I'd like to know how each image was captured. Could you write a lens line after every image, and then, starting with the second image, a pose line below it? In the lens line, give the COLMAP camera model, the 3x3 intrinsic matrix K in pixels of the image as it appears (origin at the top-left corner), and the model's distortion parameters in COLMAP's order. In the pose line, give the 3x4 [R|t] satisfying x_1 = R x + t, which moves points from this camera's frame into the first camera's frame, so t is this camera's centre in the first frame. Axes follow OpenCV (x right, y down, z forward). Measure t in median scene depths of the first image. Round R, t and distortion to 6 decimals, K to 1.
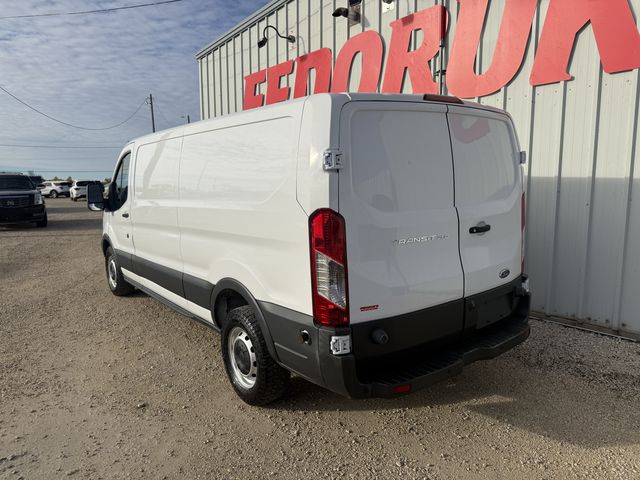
lens RADIAL K [[453.4, 0, 318.1], [0, 453.4, 244.6], [0, 0, 1]] dist [0.006236, -0.000538]
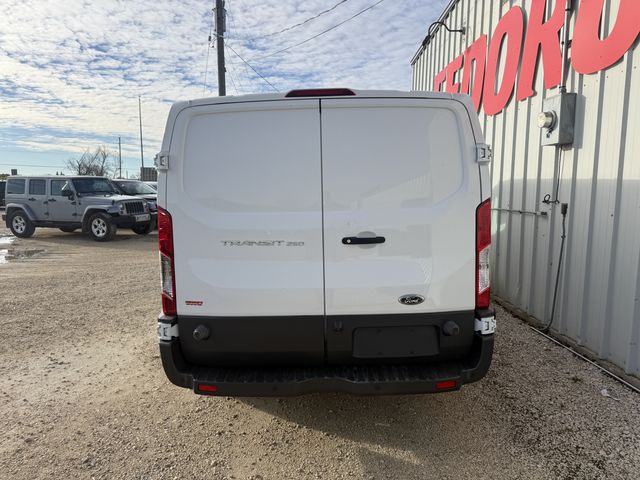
lens RADIAL K [[448.2, 0, 320.0], [0, 448.2, 240.0], [0, 0, 1]] dist [0.032987, -0.036356]
pose [[0.787695, 0.084104, -0.610298, 0.731767], [-0.093373, 0.995492, 0.016673, -0.038058], [0.608949, 0.043853, 0.791996, 0.262811]]
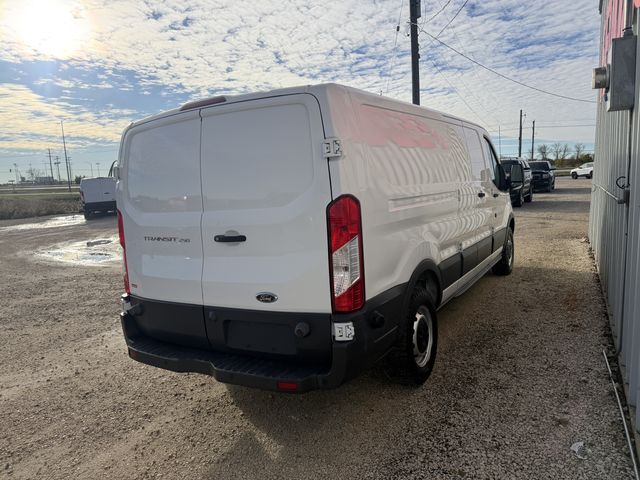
lens RADIAL K [[448.2, 0, 320.0], [0, 448.2, 240.0], [0, 0, 1]] dist [0.032987, -0.036356]
pose [[0.365663, 0.114698, -0.923653, 1.136857], [-0.078458, 0.992644, 0.092204, -0.116531], [0.927435, 0.038753, 0.371972, 0.761054]]
